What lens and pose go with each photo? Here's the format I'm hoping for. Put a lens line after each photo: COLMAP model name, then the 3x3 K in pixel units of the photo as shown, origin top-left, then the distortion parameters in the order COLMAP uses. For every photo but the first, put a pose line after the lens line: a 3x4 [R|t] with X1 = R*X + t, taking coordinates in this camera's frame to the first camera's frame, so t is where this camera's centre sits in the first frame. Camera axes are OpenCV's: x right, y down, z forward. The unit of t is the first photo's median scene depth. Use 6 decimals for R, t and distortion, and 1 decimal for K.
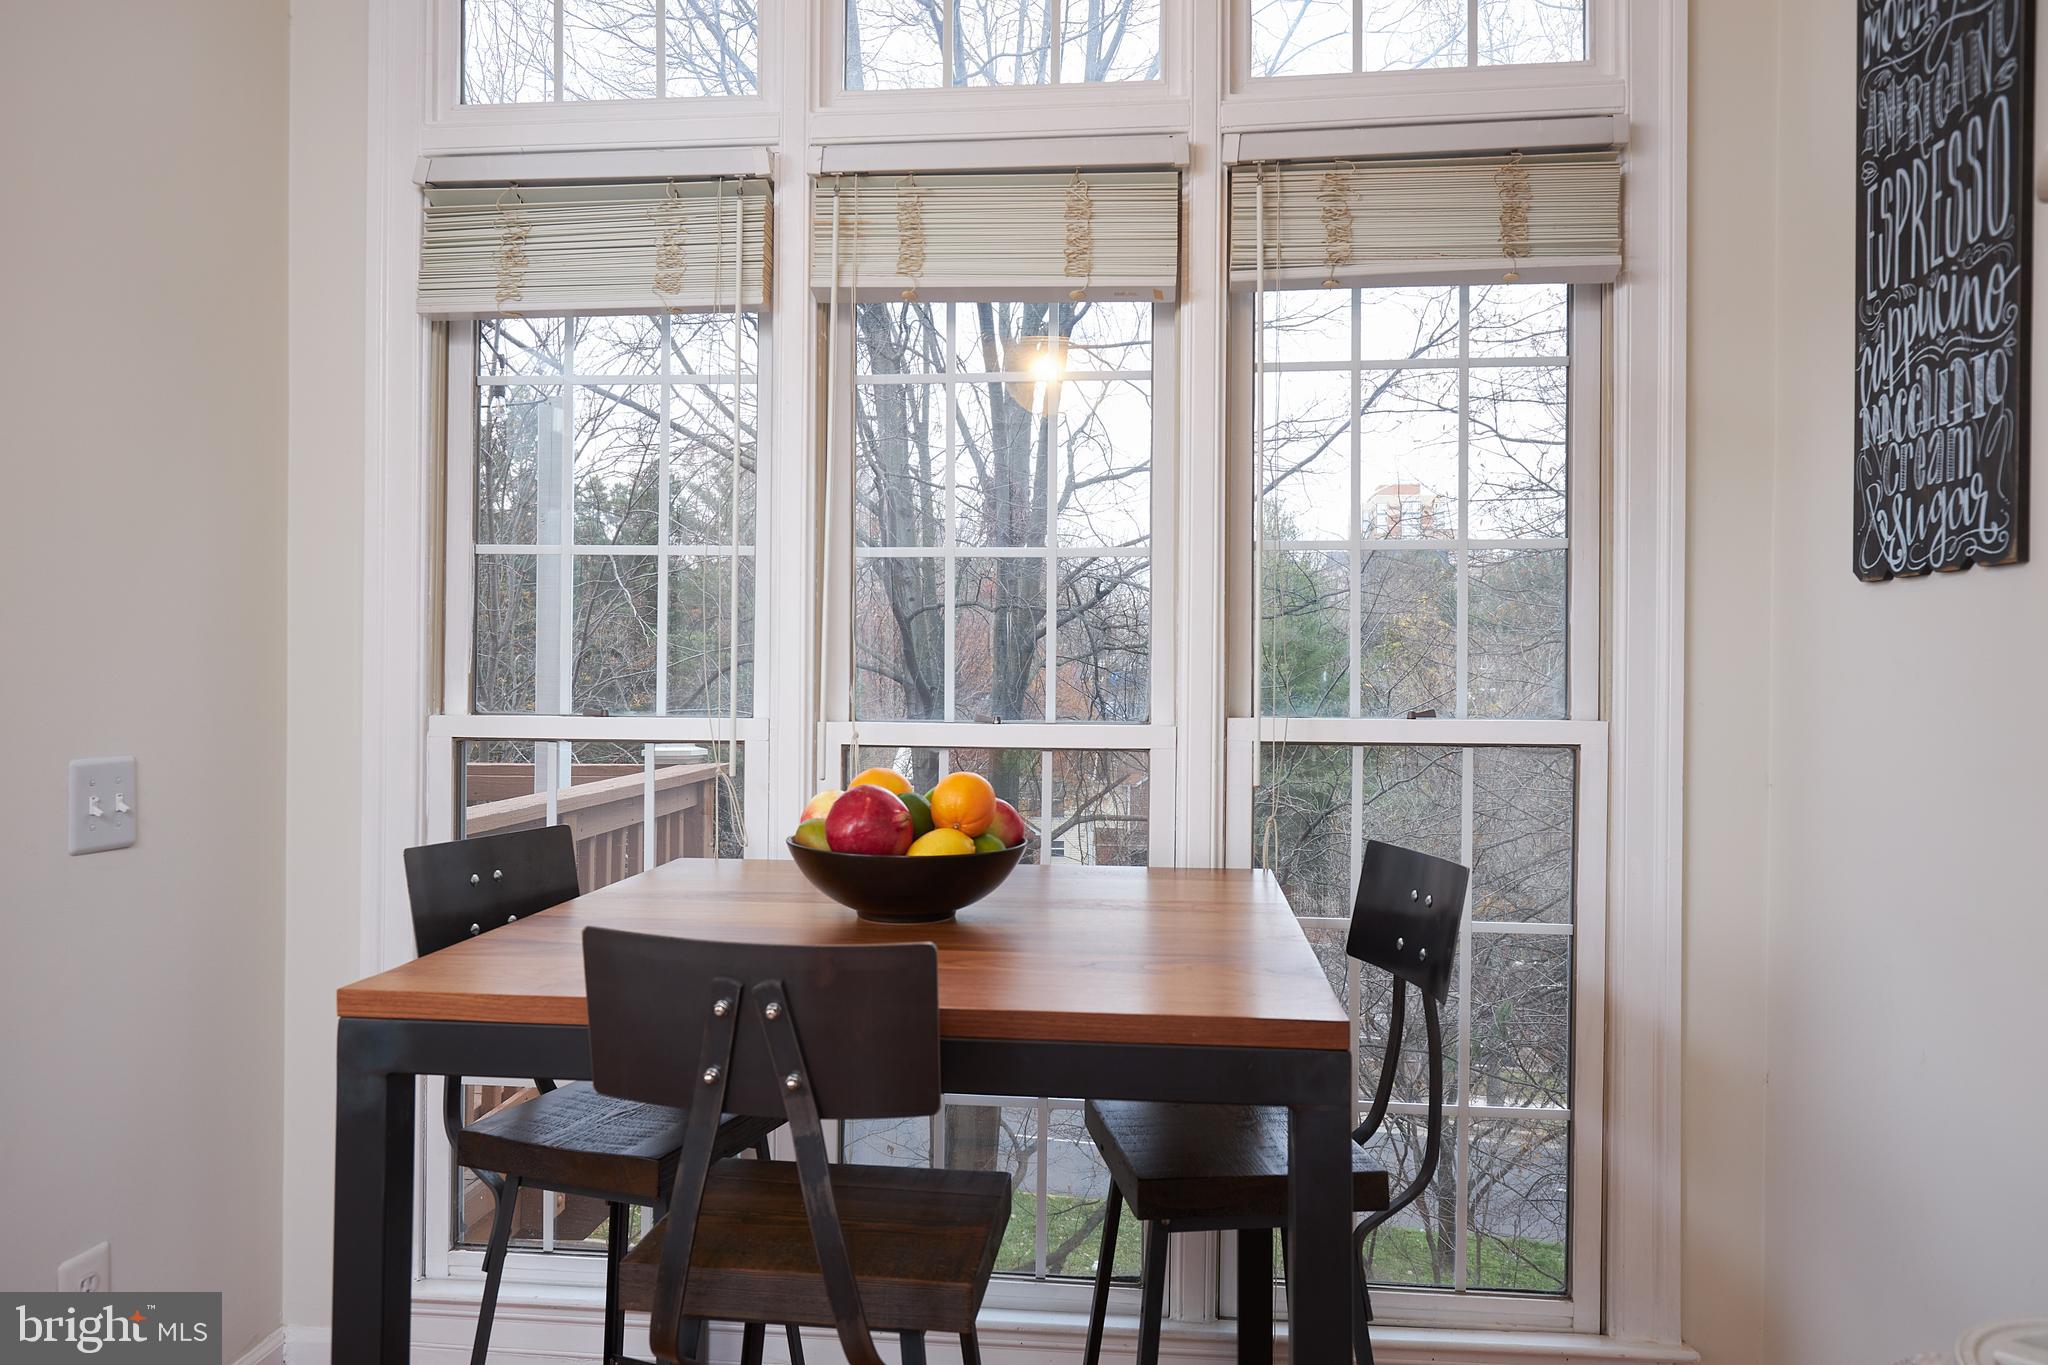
lens RADIAL K [[1453.1, 0, 1023.9], [0, 1453.1, 680.3], [0, 0, 1]] dist [0.027253, 0.002158]
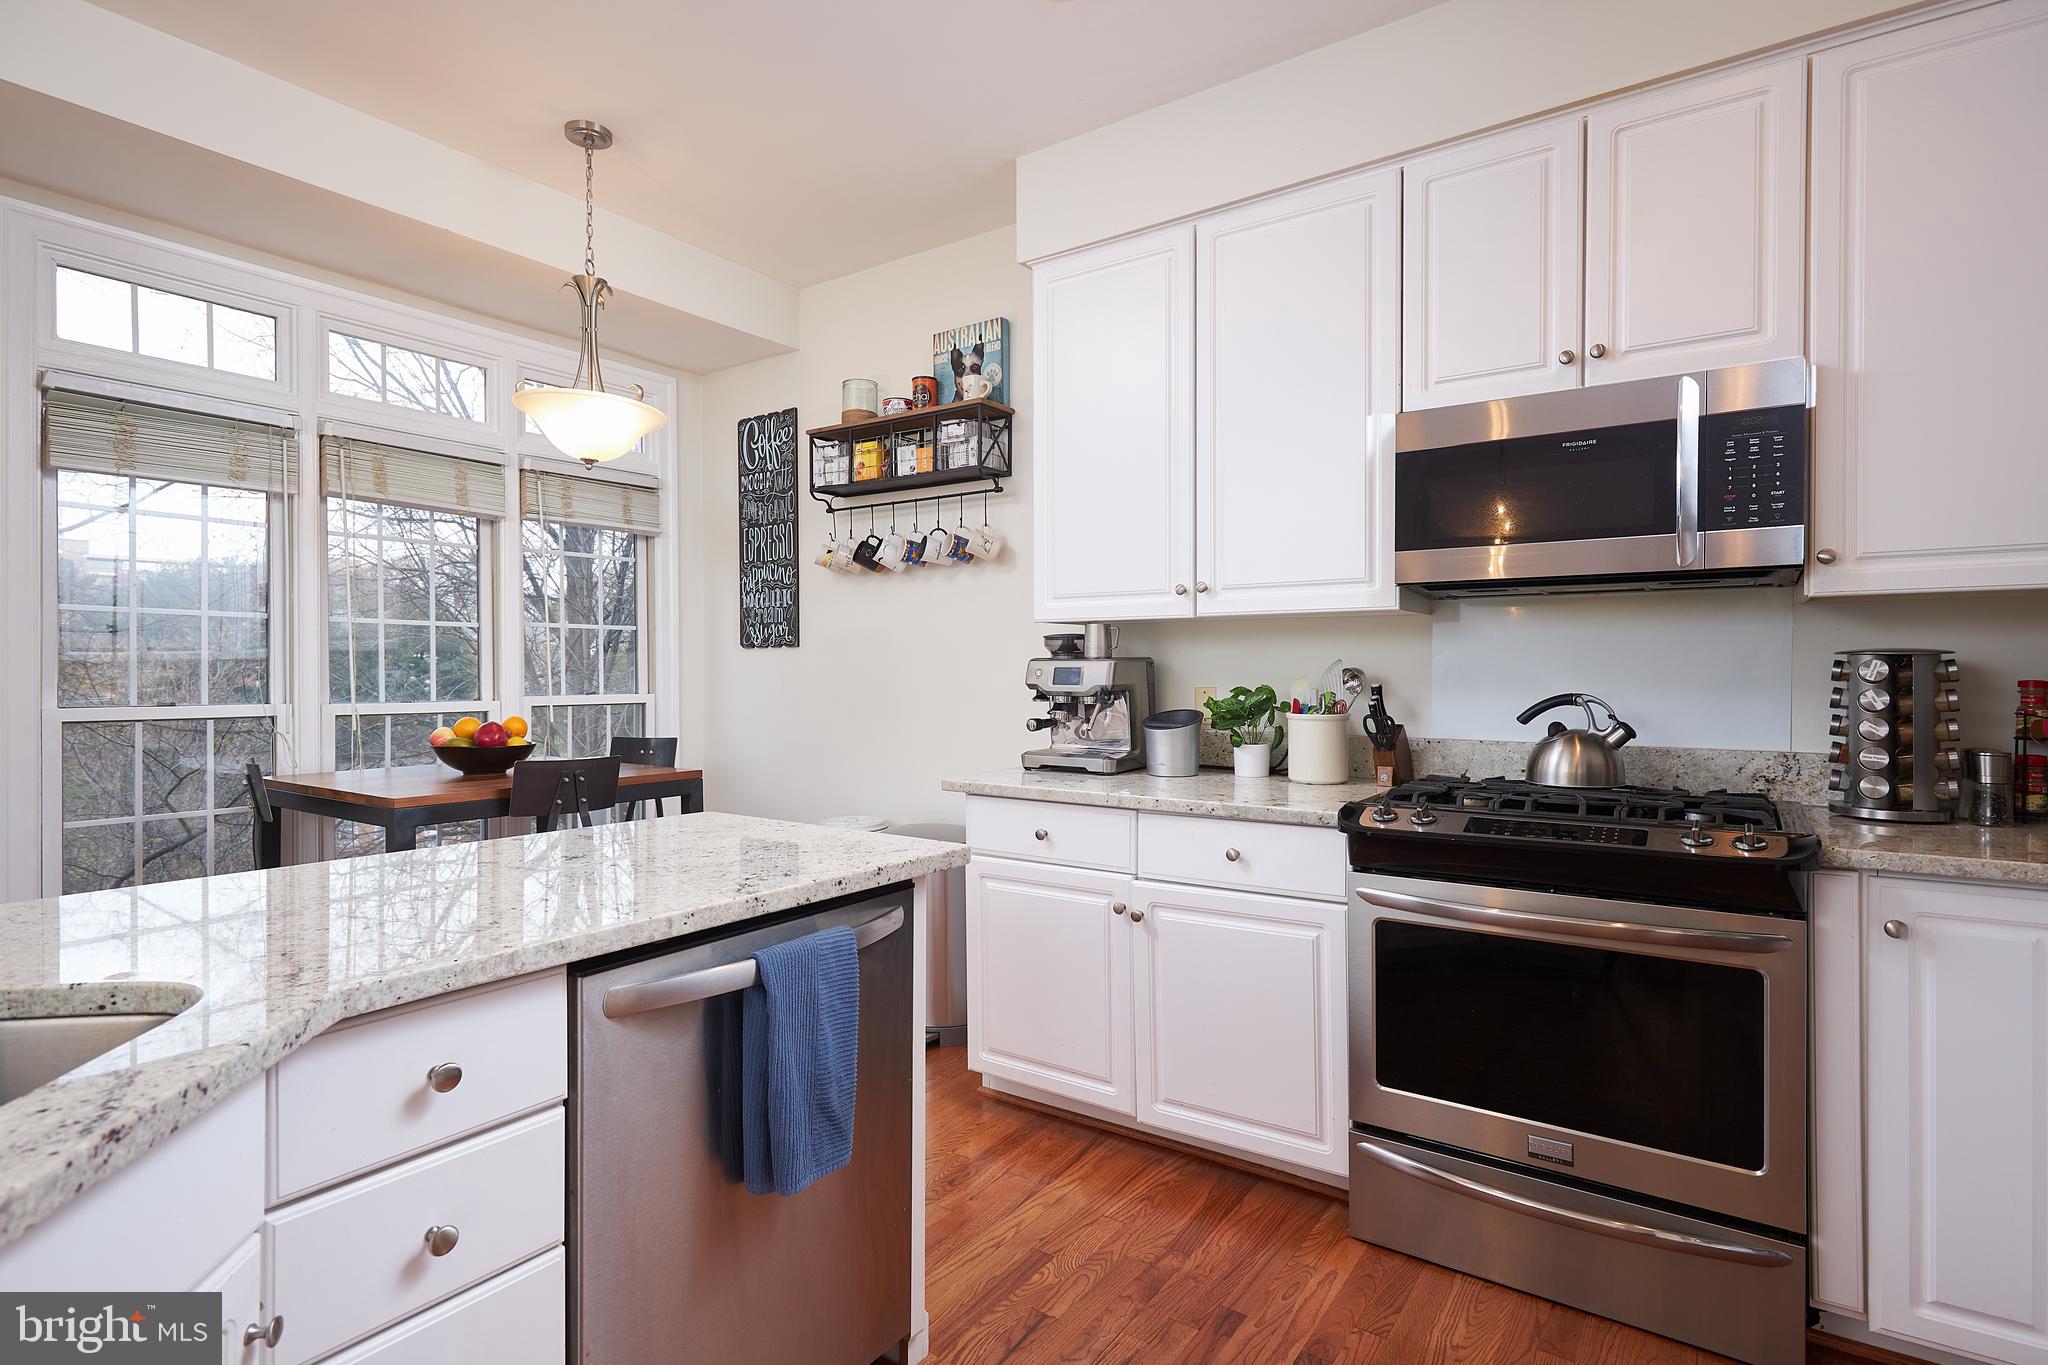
lens RADIAL K [[1018.7, 0, 1030.5], [0, 1018.7, 682.4], [0, 0, 1]] dist [0.005753, -0.000113]
pose [[0.492103, -0.016357, 0.870383, -1.097484], [0.002206, 0.999844, 0.017543, -0.028395], [-0.870534, -0.006713, 0.492062, -0.680862]]
